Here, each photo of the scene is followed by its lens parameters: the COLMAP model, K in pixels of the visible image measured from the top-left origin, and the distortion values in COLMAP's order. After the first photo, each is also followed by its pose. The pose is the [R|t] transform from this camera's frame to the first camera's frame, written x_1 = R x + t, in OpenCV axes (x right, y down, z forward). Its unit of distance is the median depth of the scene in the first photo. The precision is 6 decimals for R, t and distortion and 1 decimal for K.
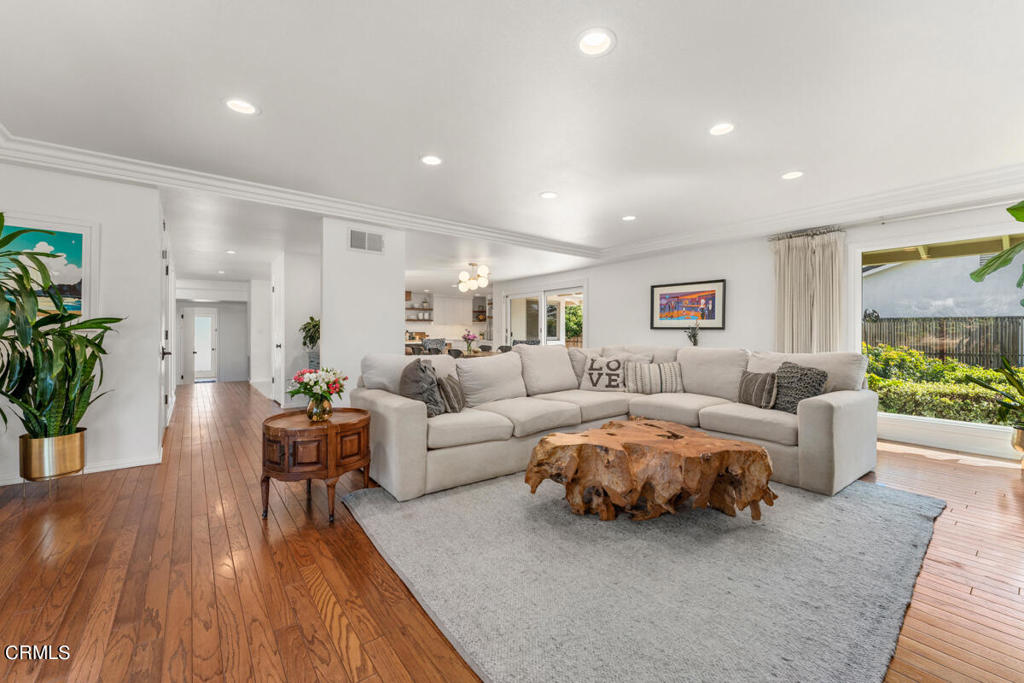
lens RADIAL K [[408.9, 0, 514.0], [0, 408.9, 334.4], [0, 0, 1]] dist [-0.001376, 0.001073]
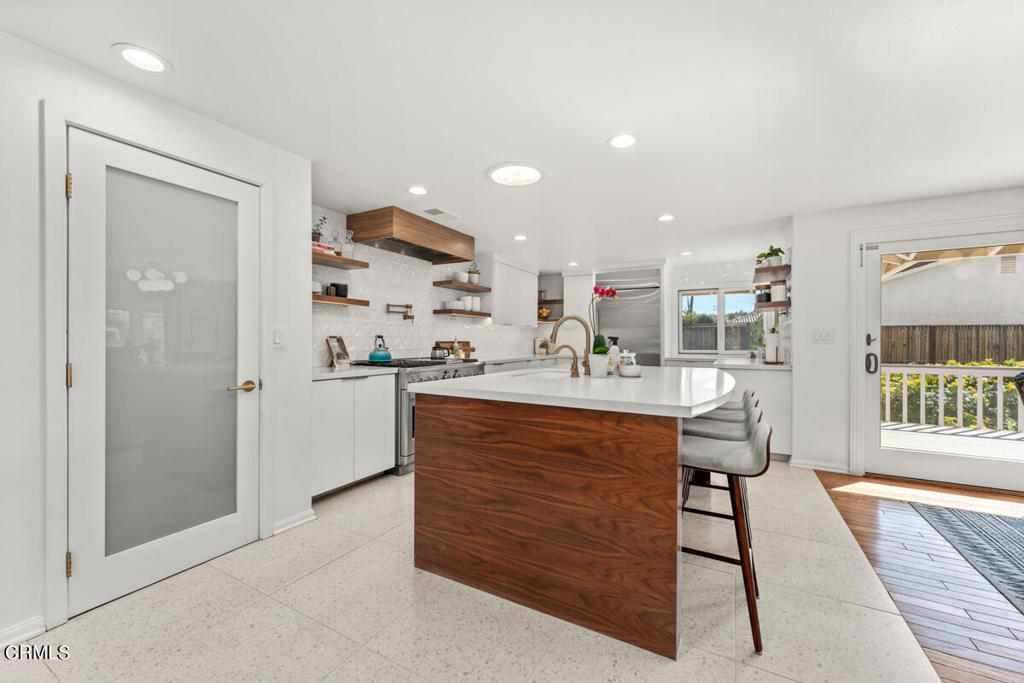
lens RADIAL K [[408.9, 0, 508.5], [0, 408.9, 338.8], [0, 0, 1]] dist [-0.001376, 0.001073]
pose [[0.925966, 0.002632, 0.377599, -0.688619], [-0.000153, 0.999978, -0.006595, -0.011009], [-0.377608, 0.006049, 0.925946, 1.174082]]
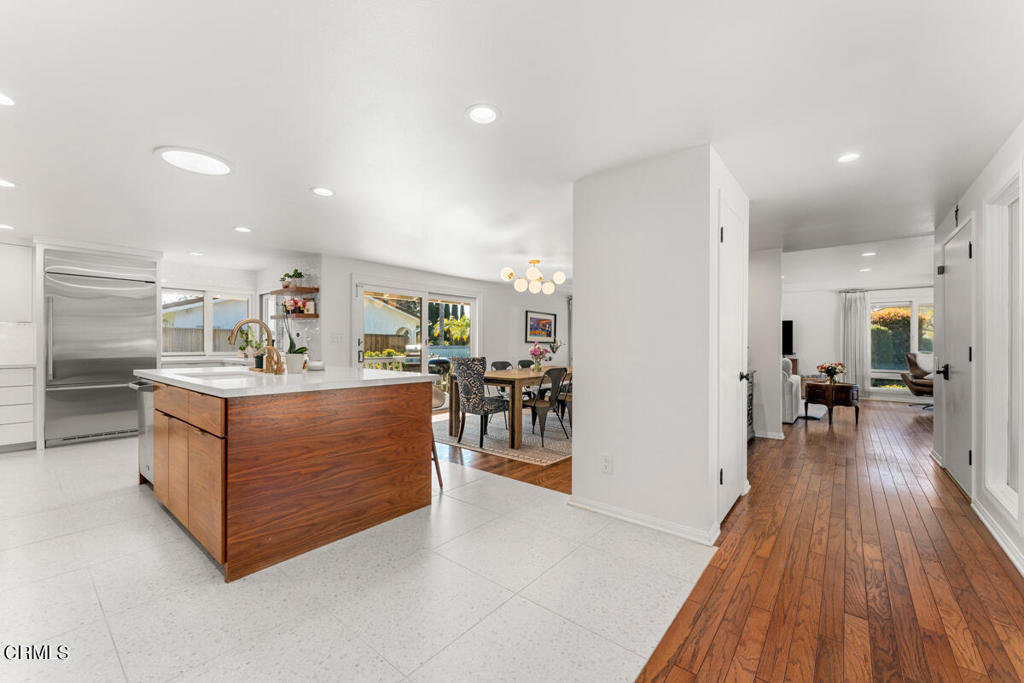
lens RADIAL K [[408.9, 0, 511.3], [0, 408.9, 344.5], [0, 0, 1]] dist [-0.001376, 0.001073]
pose [[-0.213136, -0.003016, 0.977018, -0.983459], [-0.001009, 0.999995, 0.002866, -0.010990], [-0.977022, -0.000375, -0.213138, 1.366587]]
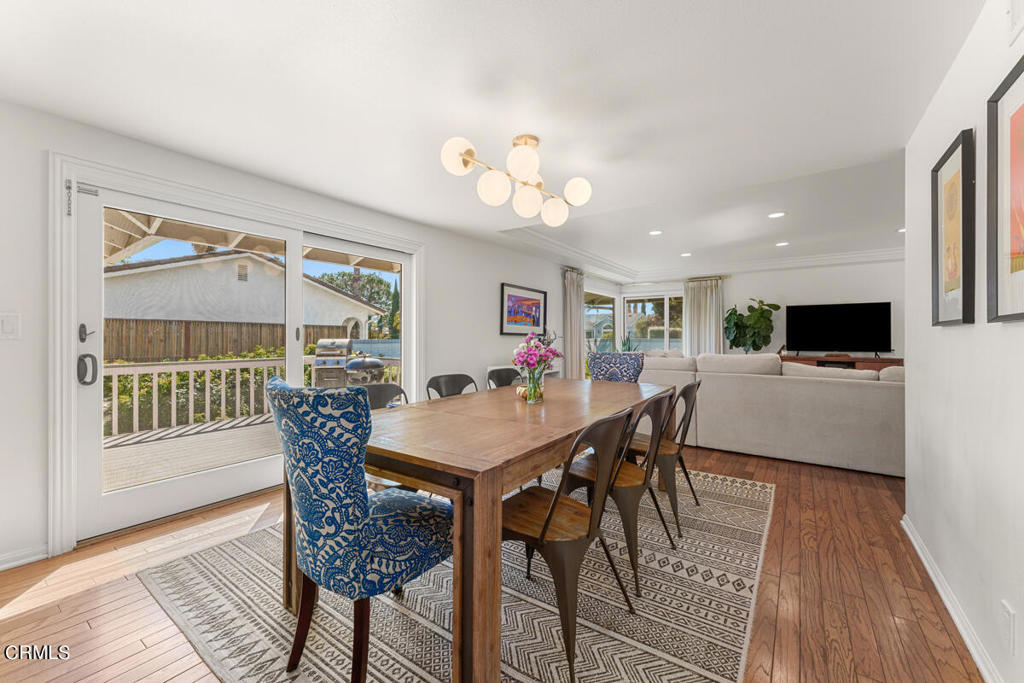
lens RADIAL K [[408.9, 0, 511.7], [0, 408.9, 338.9], [0, 0, 1]] dist [-0.001376, 0.001073]
pose [[-0.280920, -0.005909, 0.959713, -0.474169], [0.000723, 0.999979, 0.006369, -0.010428], [-0.959731, 0.002483, -0.280910, 1.243984]]
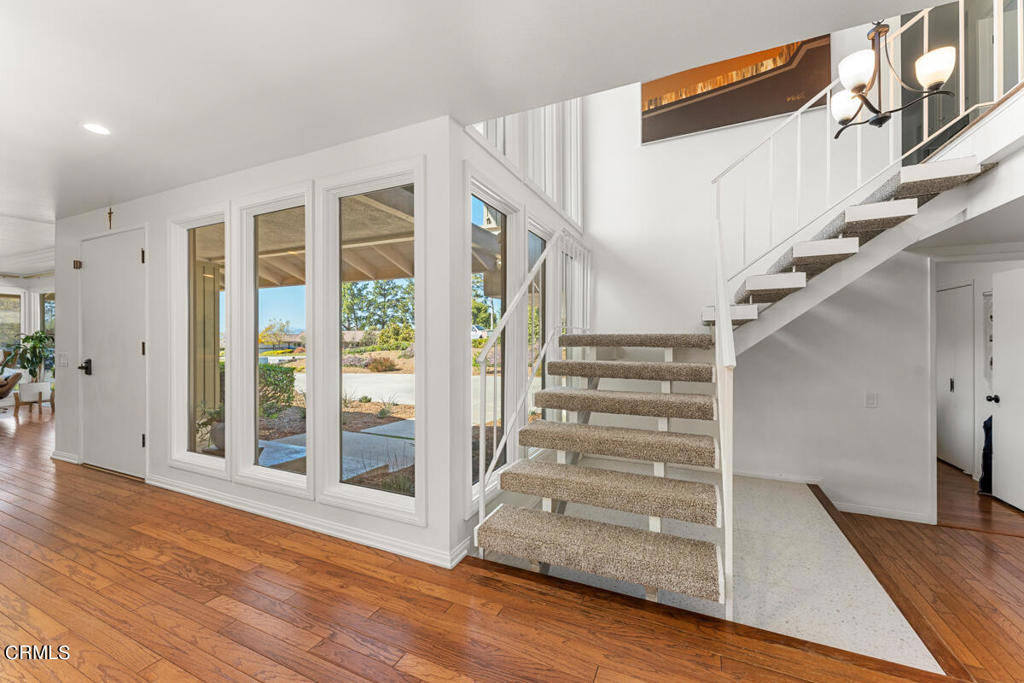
lens RADIAL K [[408.9, 0, 509.5], [0, 408.9, 339.4], [0, 0, 1]] dist [-0.001376, 0.001073]
pose [[-0.893377, 0.000098, -0.449309, -0.839119], [-0.001565, 0.999993, 0.003330, -0.013539], [0.449306, 0.003678, -0.893370, 1.428672]]
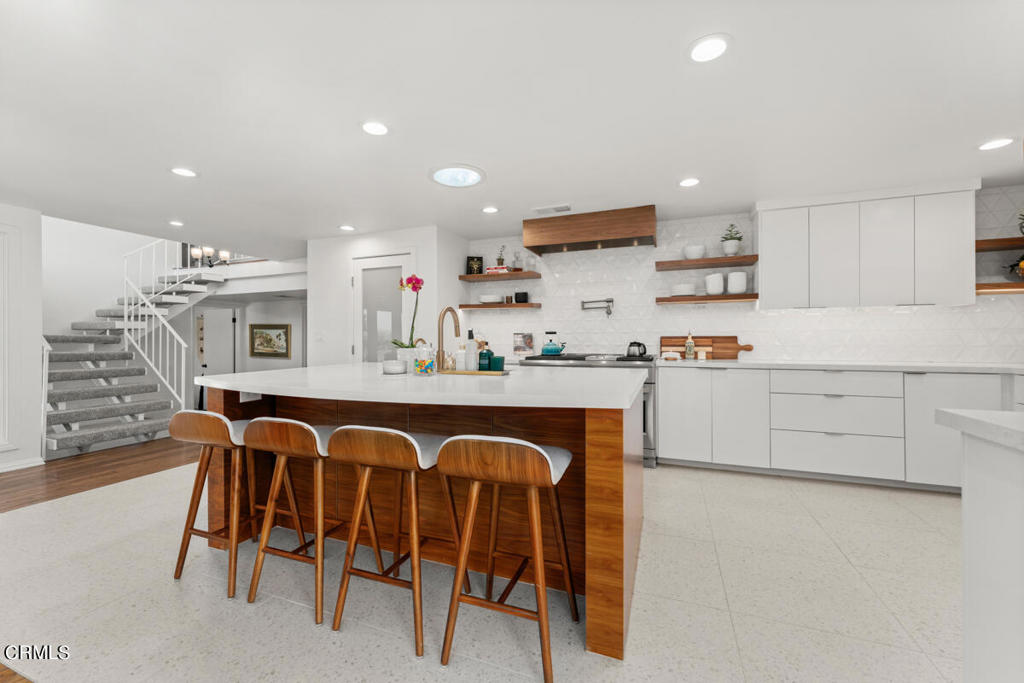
lens RADIAL K [[408.9, 0, 516.2], [0, 408.9, 338.5], [0, 0, 1]] dist [-0.001376, 0.001073]
pose [[0.505774, -0.002931, -0.862661, -0.070974], [0.003783, 0.999992, -0.001180, -0.008084], [0.862658, -0.002667, 0.505781, 1.409903]]
